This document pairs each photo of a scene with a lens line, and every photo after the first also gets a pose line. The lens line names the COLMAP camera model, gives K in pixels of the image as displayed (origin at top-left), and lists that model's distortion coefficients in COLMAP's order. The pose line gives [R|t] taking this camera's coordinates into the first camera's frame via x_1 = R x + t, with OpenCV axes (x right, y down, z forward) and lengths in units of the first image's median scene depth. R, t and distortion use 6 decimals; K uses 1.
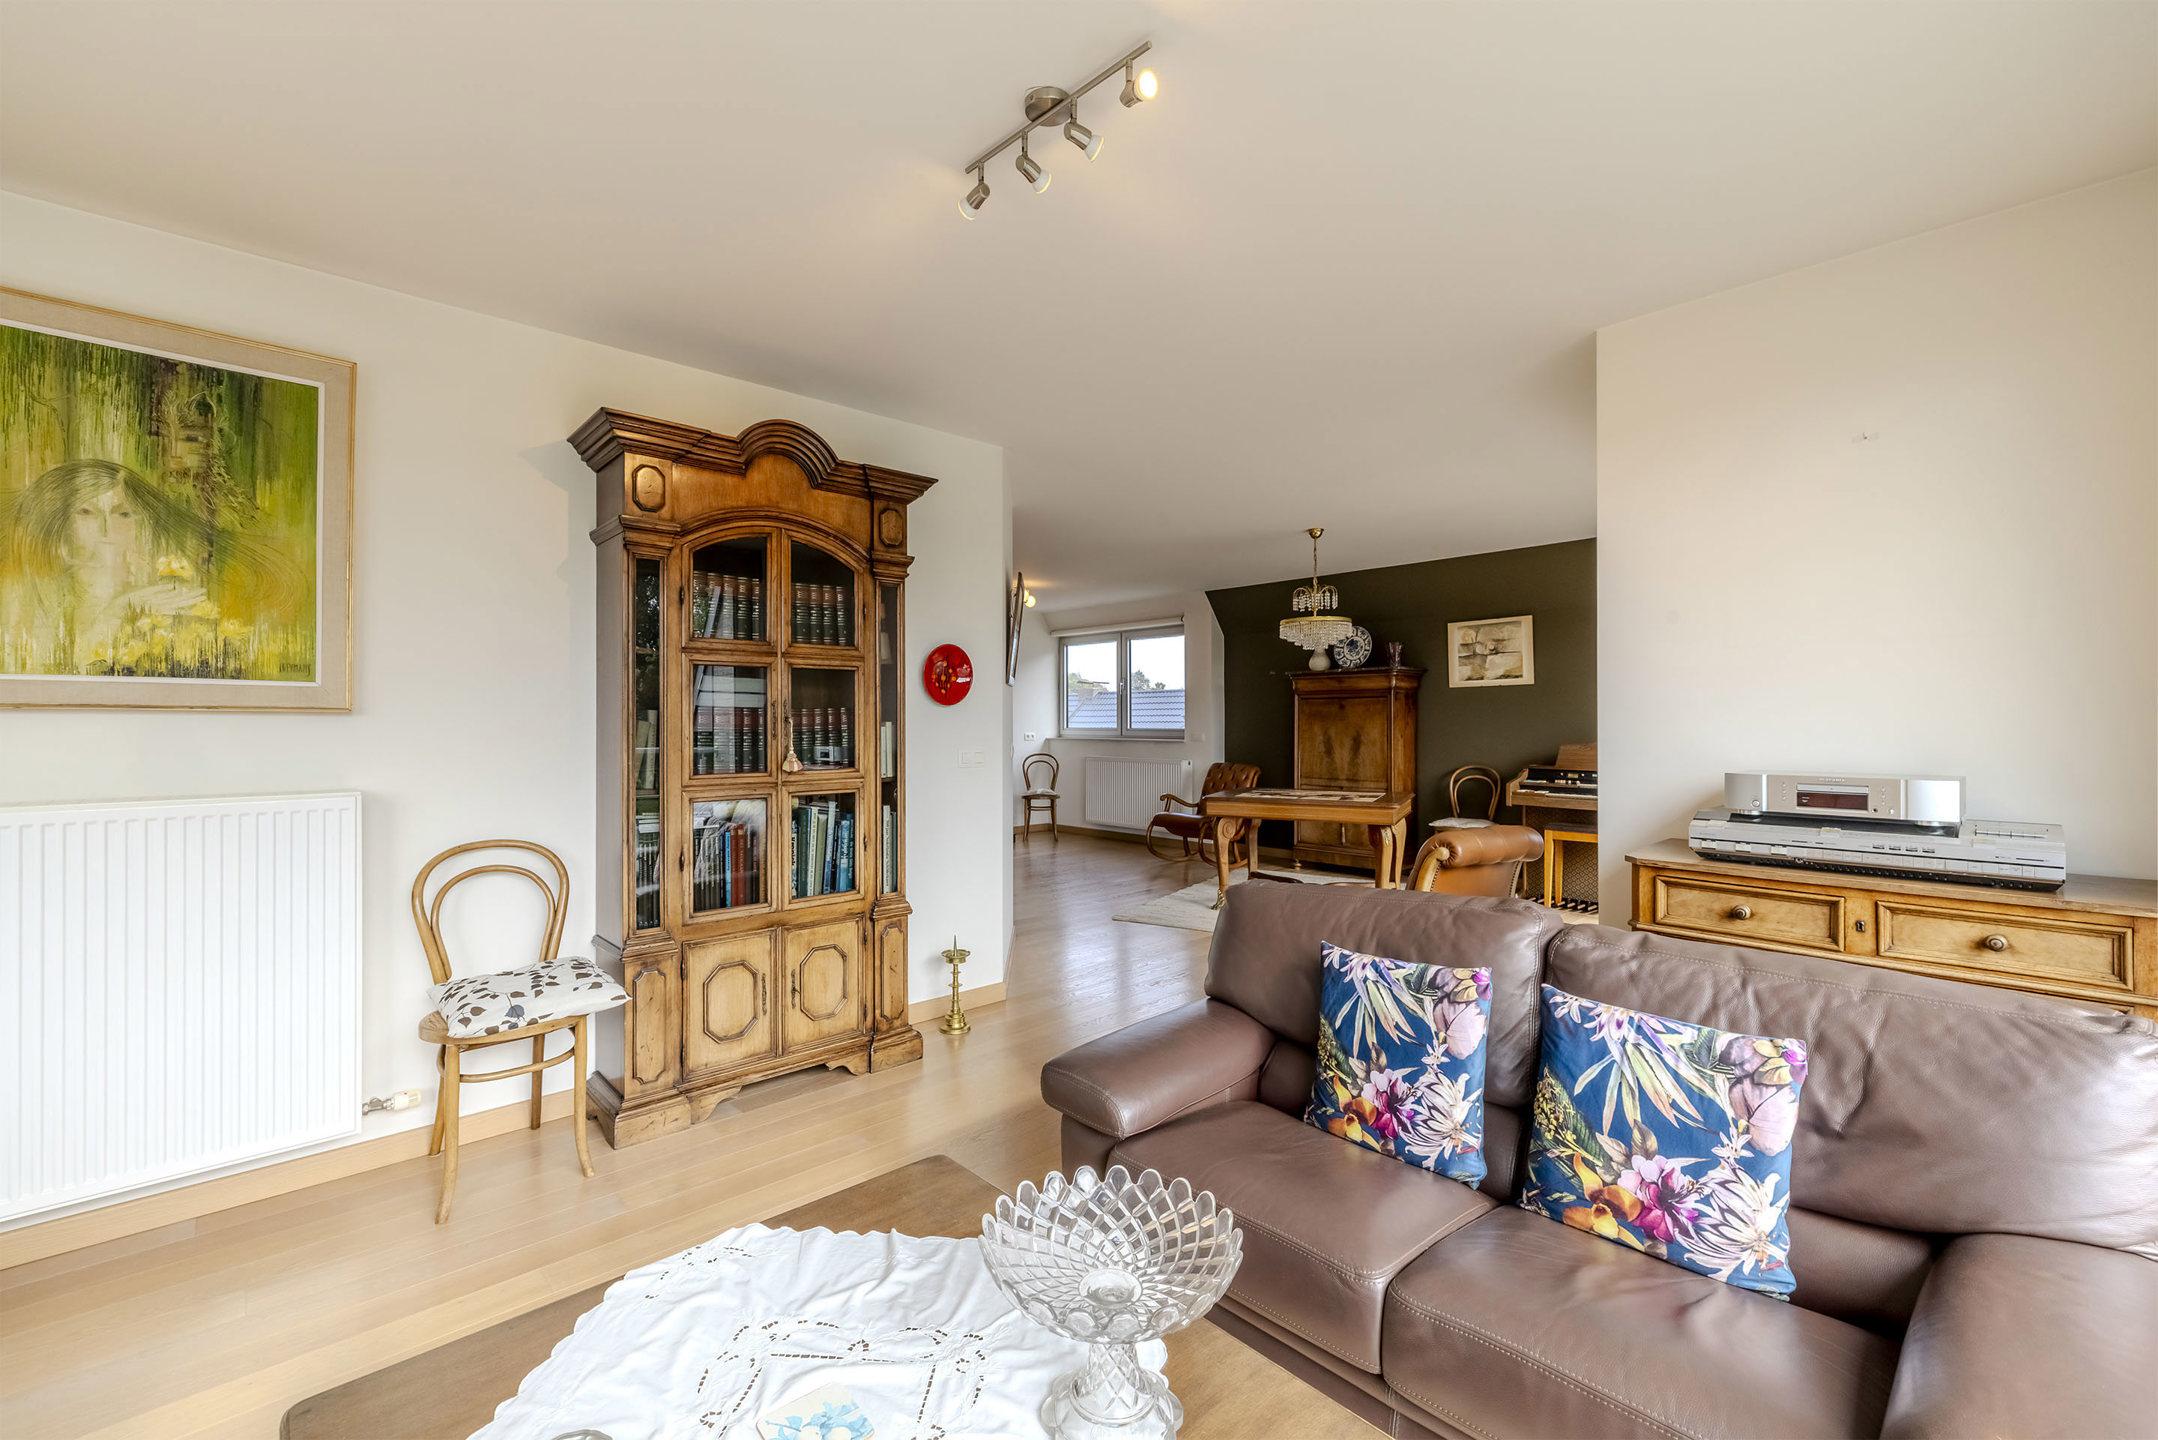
lens RADIAL K [[944.1, 0, 1156.6], [0, 944.1, 715.6], [0, 0, 1]] dist [0.001927, 0.000053]
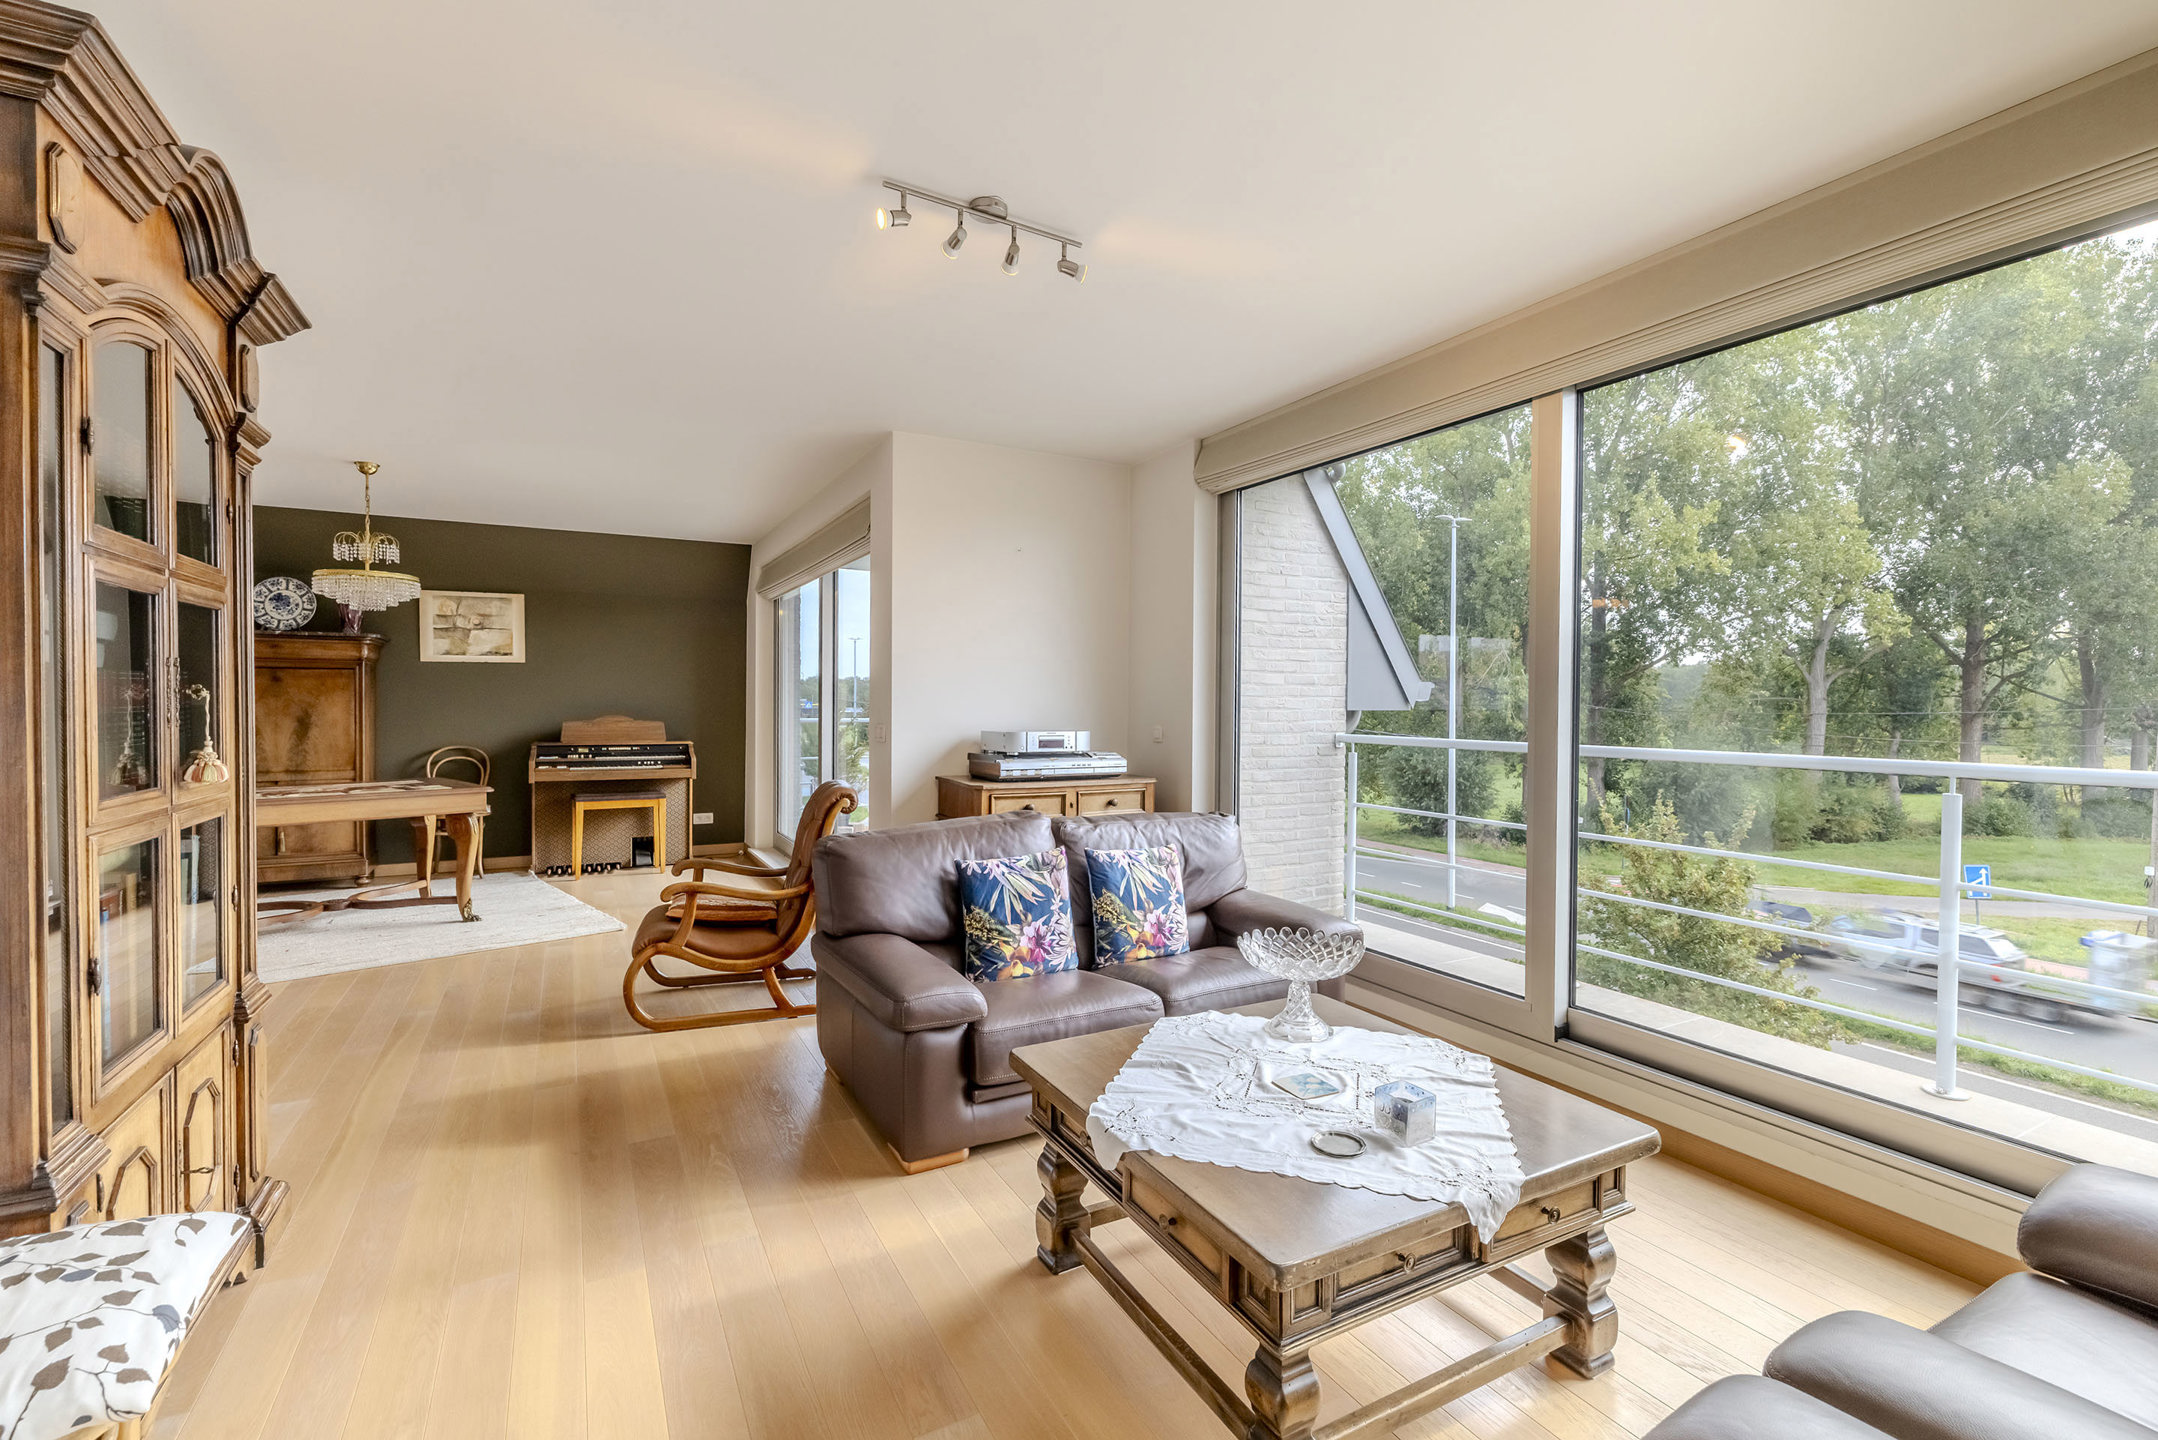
lens RADIAL K [[944.1, 0, 1052.4], [0, 944.1, 711.7], [0, 0, 1]] dist [0.001927, 0.000053]
pose [[0.242438, -0.006697, 0.970144, -1.195620], [-0.012645, 0.999869, 0.010062, 0.004754], [-0.970084, -0.014707, 0.242322, 0.551101]]
